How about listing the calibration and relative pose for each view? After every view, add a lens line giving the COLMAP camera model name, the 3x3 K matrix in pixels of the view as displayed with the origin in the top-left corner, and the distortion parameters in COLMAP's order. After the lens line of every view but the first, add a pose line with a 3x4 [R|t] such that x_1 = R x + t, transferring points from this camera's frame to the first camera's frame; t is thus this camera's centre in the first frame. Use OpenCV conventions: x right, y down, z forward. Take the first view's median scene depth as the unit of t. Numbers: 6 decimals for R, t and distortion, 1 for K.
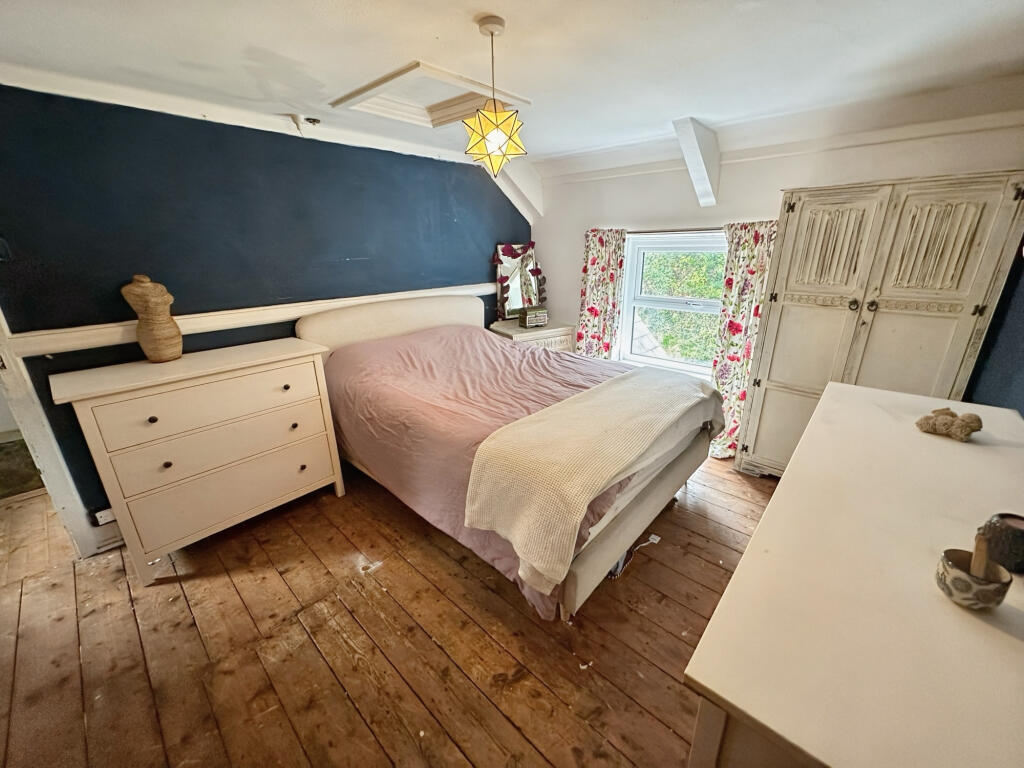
lens RADIAL K [[408.3, 0, 512.3], [0, 408.3, 384.4], [0, 0, 1]] dist [-0.001464, 0.000231]
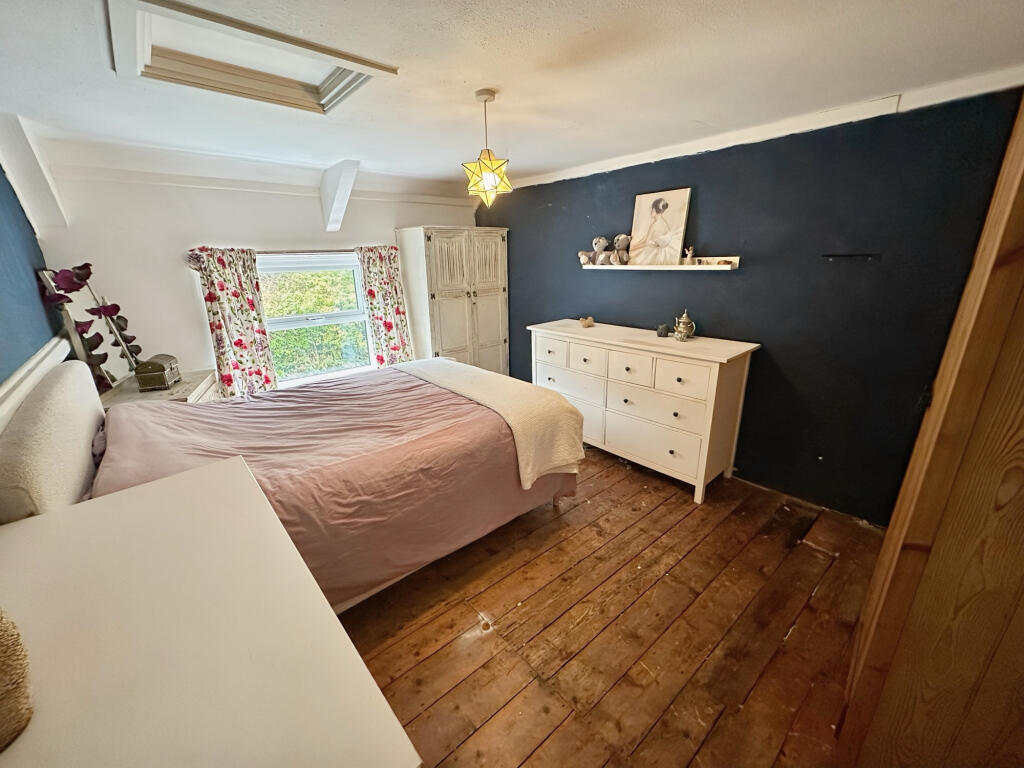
lens RADIAL K [[408.3, 0, 511.8], [0, 408.3, 384.5], [0, 0, 1]] dist [-0.001464, 0.000231]
pose [[0.113676, -0.290860, 0.949989, -0.930112], [0.341168, 0.909470, 0.237630, -0.188895], [-0.933103, 0.297093, 0.202617, 0.556568]]
